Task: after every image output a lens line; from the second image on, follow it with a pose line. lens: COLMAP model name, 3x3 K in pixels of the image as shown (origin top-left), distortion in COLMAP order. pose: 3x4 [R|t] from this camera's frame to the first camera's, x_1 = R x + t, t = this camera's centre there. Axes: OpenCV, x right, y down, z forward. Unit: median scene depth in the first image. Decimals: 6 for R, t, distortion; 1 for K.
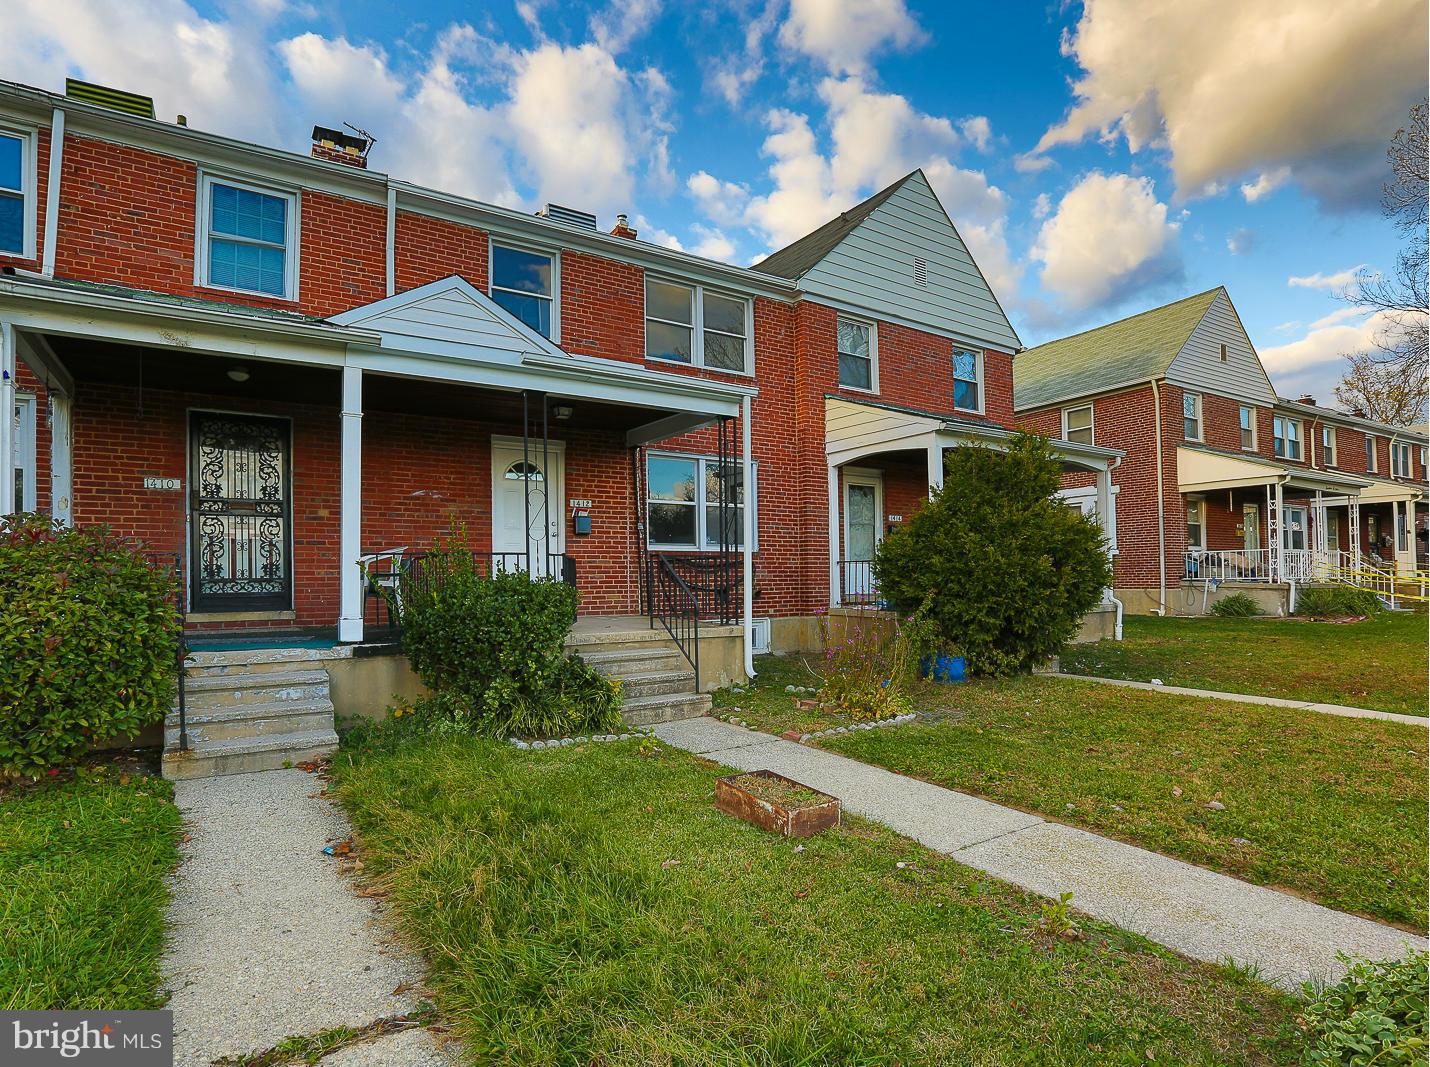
lens RADIAL K [[722.9, 0, 722.4], [0, 722.9, 576.5], [0, 0, 1]] dist [-0.033761, -0.000333]
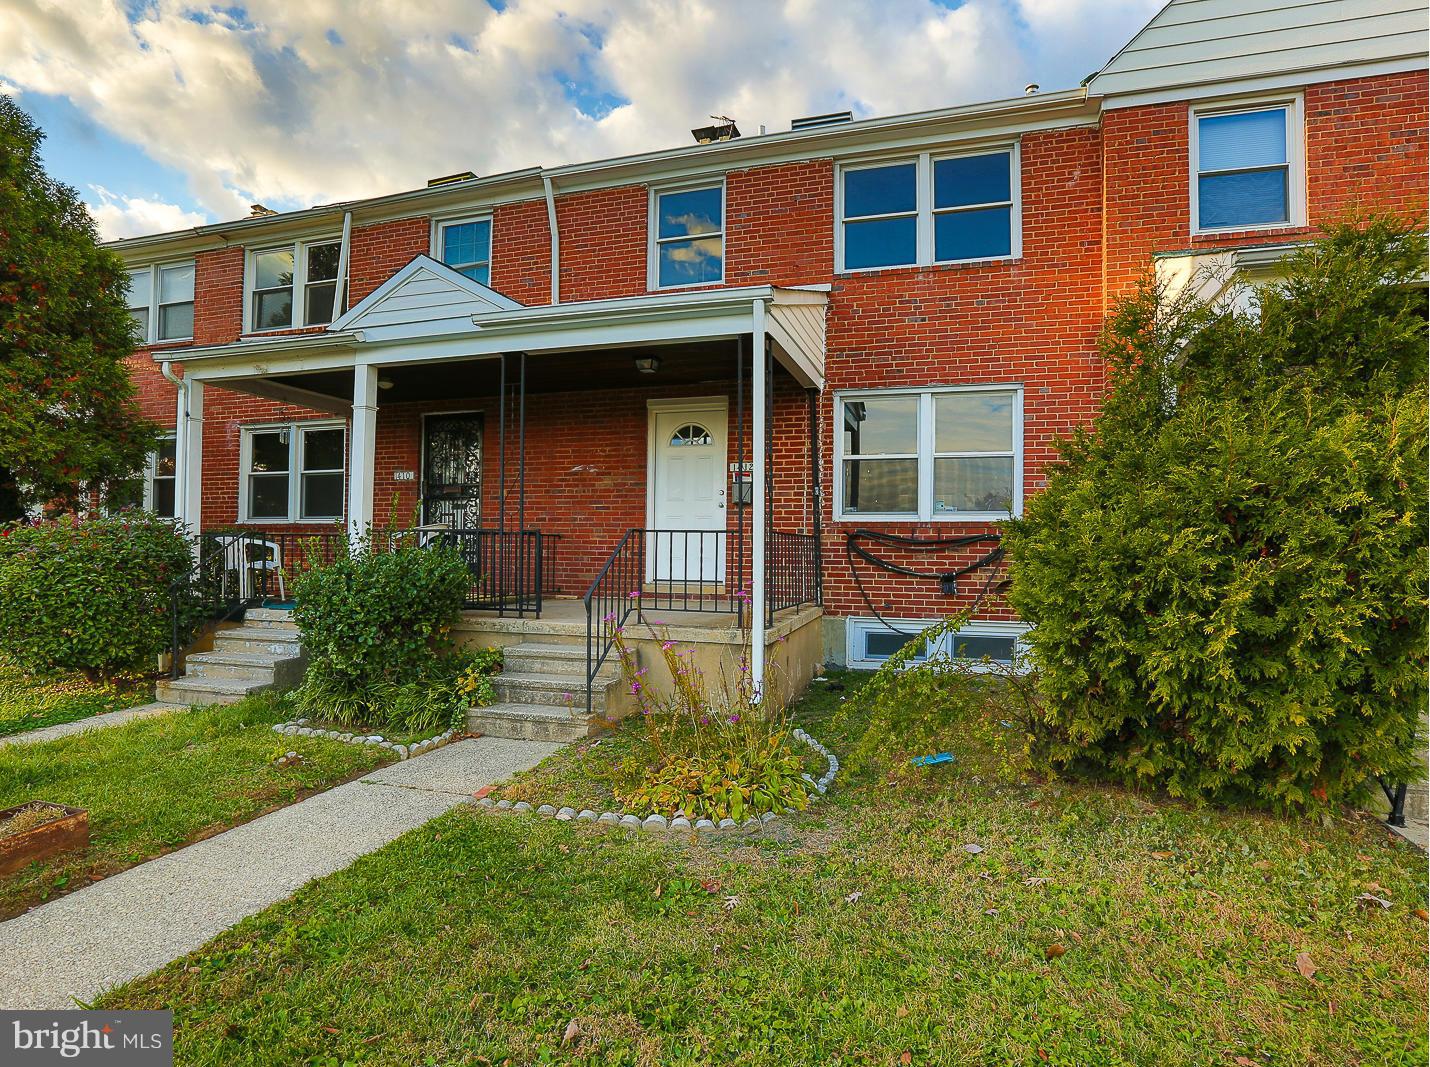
lens RADIAL K [[774.0, 0, 746.1], [0, 774.0, 536.4], [0, 0, 1]] dist [-0.064627, 0.032929]
pose [[0.650964, 0.003499, -0.759100, 0.469237], [-0.012768, 0.999898, -0.006340, -0.014694], [0.759001, 0.013819, 0.650943, 0.406362]]
